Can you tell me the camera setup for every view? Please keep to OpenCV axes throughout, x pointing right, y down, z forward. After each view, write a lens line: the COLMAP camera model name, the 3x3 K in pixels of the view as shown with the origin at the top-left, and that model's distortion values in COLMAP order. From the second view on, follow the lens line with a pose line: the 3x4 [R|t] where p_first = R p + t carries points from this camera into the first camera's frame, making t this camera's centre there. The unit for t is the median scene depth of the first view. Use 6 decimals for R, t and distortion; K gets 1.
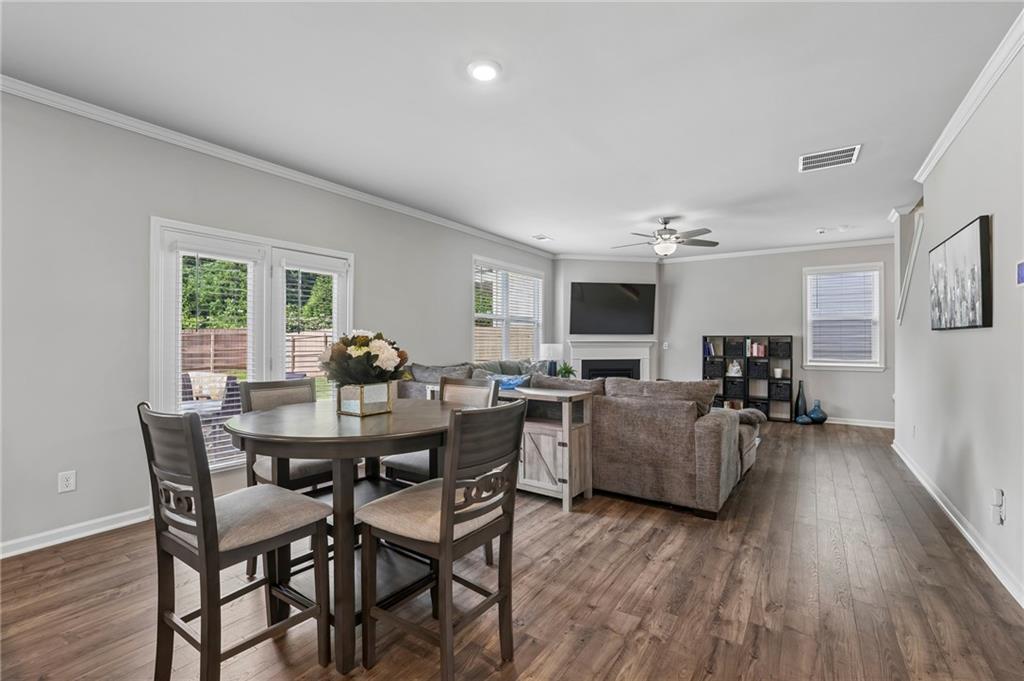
lens RADIAL K [[442.0, 0, 511.8], [0, 442.0, 341.6], [0, 0, 1]] dist [-0.035987, 0.010616]
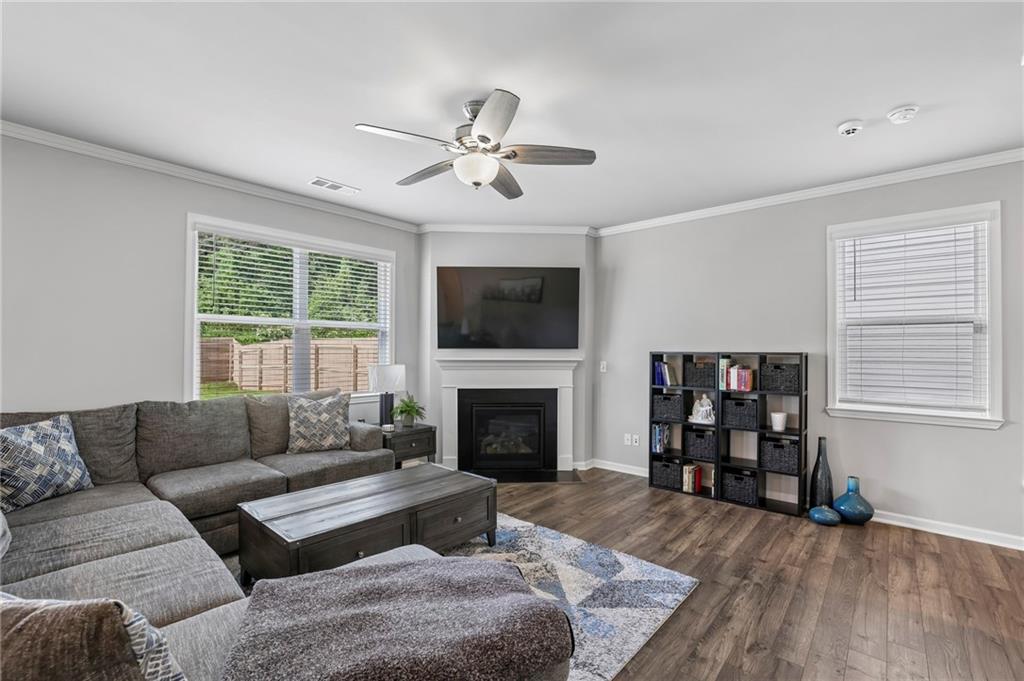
lens RADIAL K [[442.0, 0, 505.3], [0, 442.0, 349.0], [0, 0, 1]] dist [-0.035987, 0.010616]
pose [[0.991811, 0.003482, -0.127669, 0.429129], [-0.004497, 0.999961, -0.007664, -0.015326], [0.127637, 0.008176, 0.991787, 0.523008]]
